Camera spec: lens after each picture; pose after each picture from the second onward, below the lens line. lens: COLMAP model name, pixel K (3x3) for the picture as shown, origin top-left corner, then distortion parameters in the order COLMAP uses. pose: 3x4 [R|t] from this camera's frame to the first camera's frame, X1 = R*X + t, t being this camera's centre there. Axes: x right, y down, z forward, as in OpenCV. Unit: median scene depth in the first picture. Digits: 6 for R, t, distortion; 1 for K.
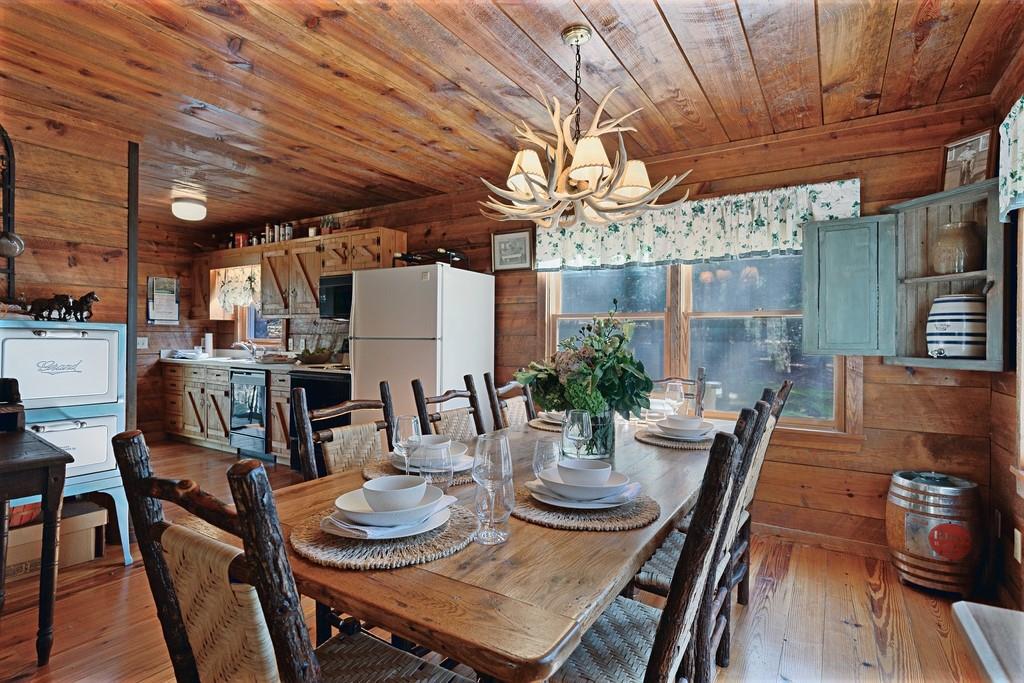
lens RADIAL K [[529.7, 0, 529.5], [0, 529.7, 337.3], [0, 0, 1]] dist [0.005940, 0.000318]
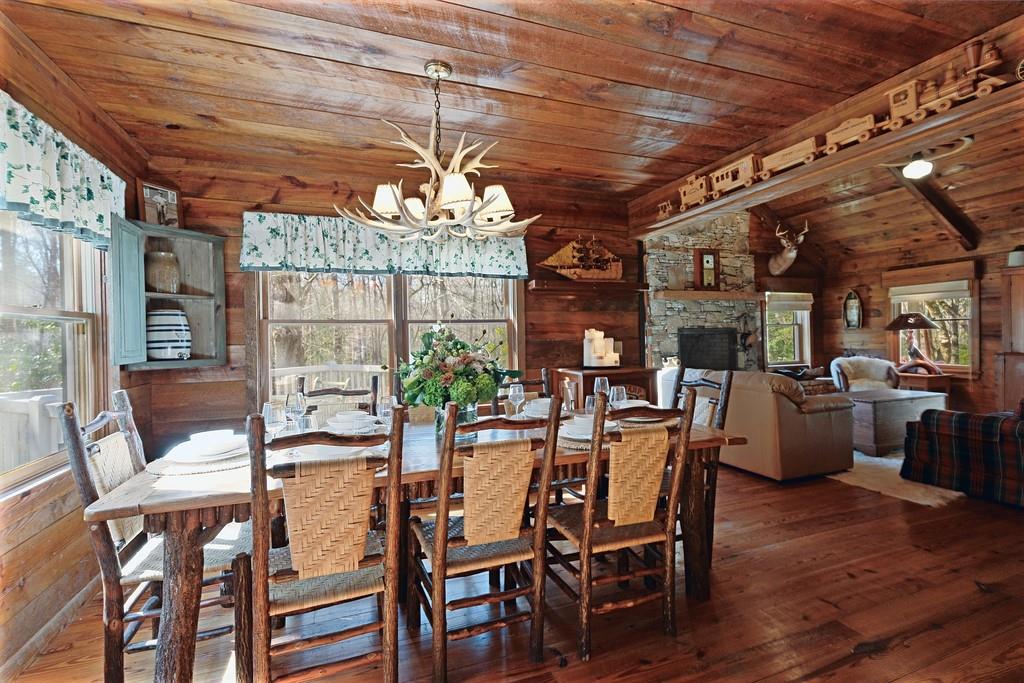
lens RADIAL K [[458.5, 0, 515.8], [0, 458.5, 336.9], [0, 0, 1]] dist [-0.003991, 0.001633]
pose [[-0.791271, 0.006898, 0.611427, -0.459521], [0.008806, 0.999961, 0.000114, -0.007326], [-0.611402, 0.005474, -0.791301, 1.202380]]
